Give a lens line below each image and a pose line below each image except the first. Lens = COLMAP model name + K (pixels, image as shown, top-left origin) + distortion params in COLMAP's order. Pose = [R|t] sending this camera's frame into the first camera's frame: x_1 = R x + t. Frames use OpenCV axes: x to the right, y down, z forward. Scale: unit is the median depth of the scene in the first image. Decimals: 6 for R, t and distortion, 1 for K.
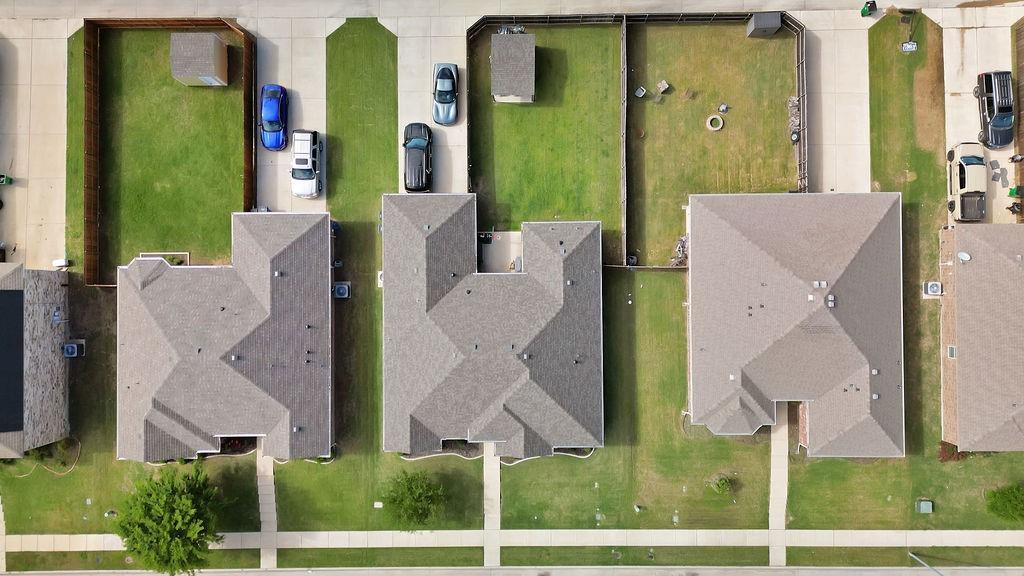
lens RADIAL K [[745.1, 0, 513.0], [0, 745.1, 286.8], [0, 0, 1]] dist [0.048502, -0.031316]
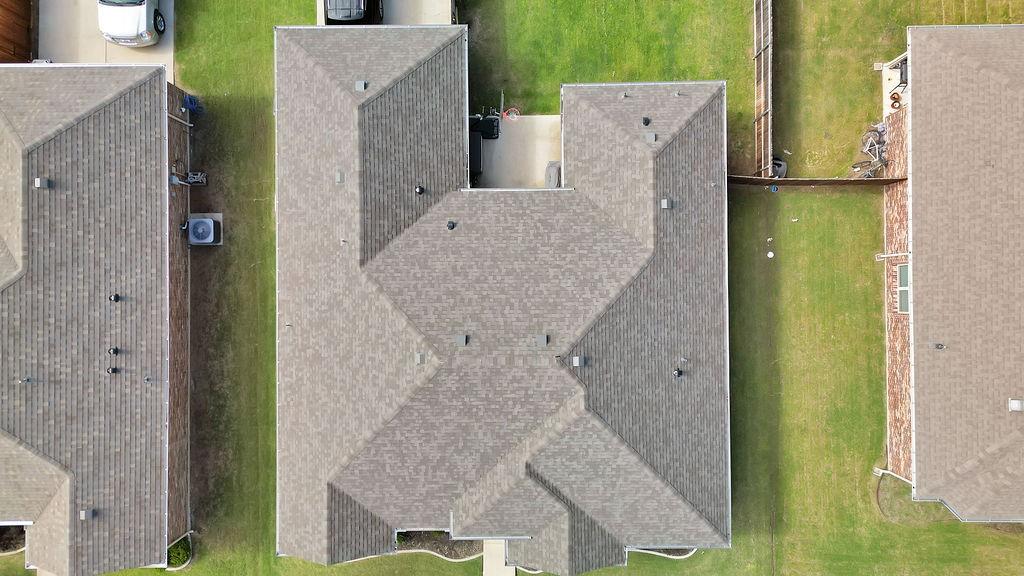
lens RADIAL K [[745.1, 0, 512.8], [0, 745.1, 297.2], [0, 0, 1]] dist [0.048502, -0.031316]
pose [[1.000000, 0.000523, 0.000437, -0.020287], [-0.000529, 0.999886, 0.015058, 0.044832], [-0.000429, -0.015058, 0.999887, 0.511147]]
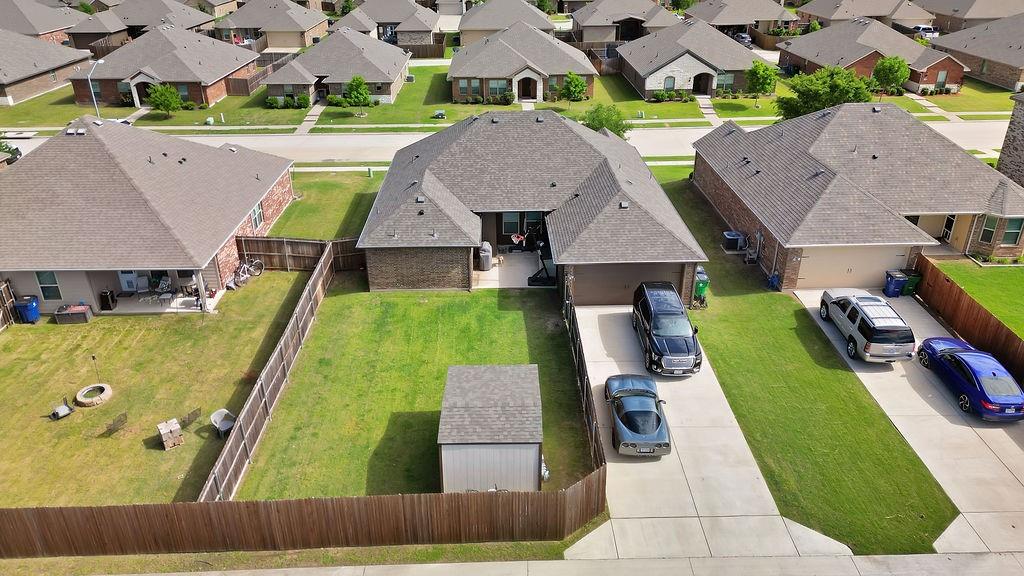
lens RADIAL K [[745.1, 0, 511.9], [0, 745.1, 288.3], [0, 0, 1]] dist [0.048502, -0.031316]
pose [[-0.999676, 0.025045, -0.004516, -0.012134], [-0.014549, -0.416837, 0.908865, -0.690310], [0.020880, 0.908636, 0.417067, 0.769273]]
